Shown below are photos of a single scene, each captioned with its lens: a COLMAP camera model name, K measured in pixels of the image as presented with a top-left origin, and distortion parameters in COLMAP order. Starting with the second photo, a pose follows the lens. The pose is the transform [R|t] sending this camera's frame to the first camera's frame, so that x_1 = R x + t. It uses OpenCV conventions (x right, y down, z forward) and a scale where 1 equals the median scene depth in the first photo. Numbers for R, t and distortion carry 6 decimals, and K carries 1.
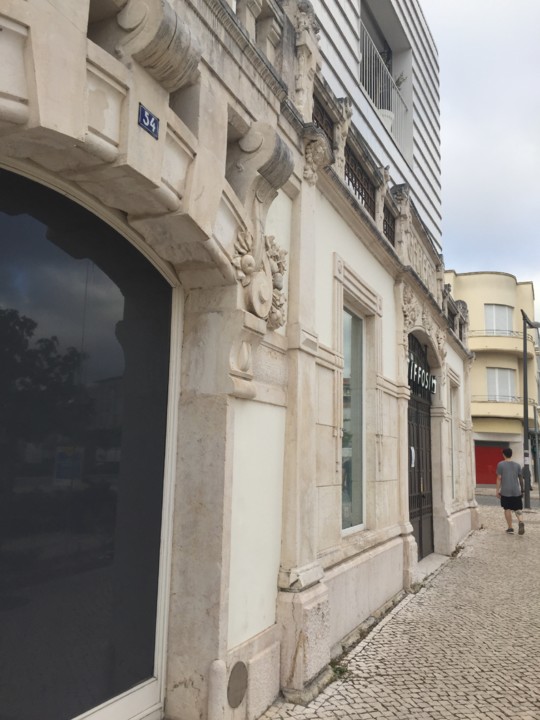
lens RADIAL K [[617.2, 0, 270.0], [0, 617.2, 360.0], [0, 0, 1]] dist [0.046426, -0.001778]
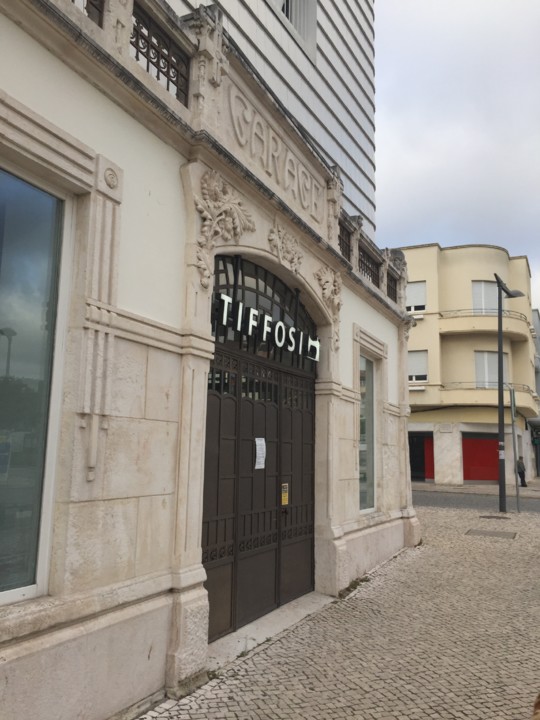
lens RADIAL K [[588.5, 0, 270.0], [0, 588.5, 360.0], [0, 0, 1]] dist [0.031594, -0.005593]
pose [[0.998903, 0.000387, -0.046820, 0.243701], [-0.000026, 0.999970, 0.007692, 0.047725], [0.046822, -0.007683, 0.998874, 0.340036]]
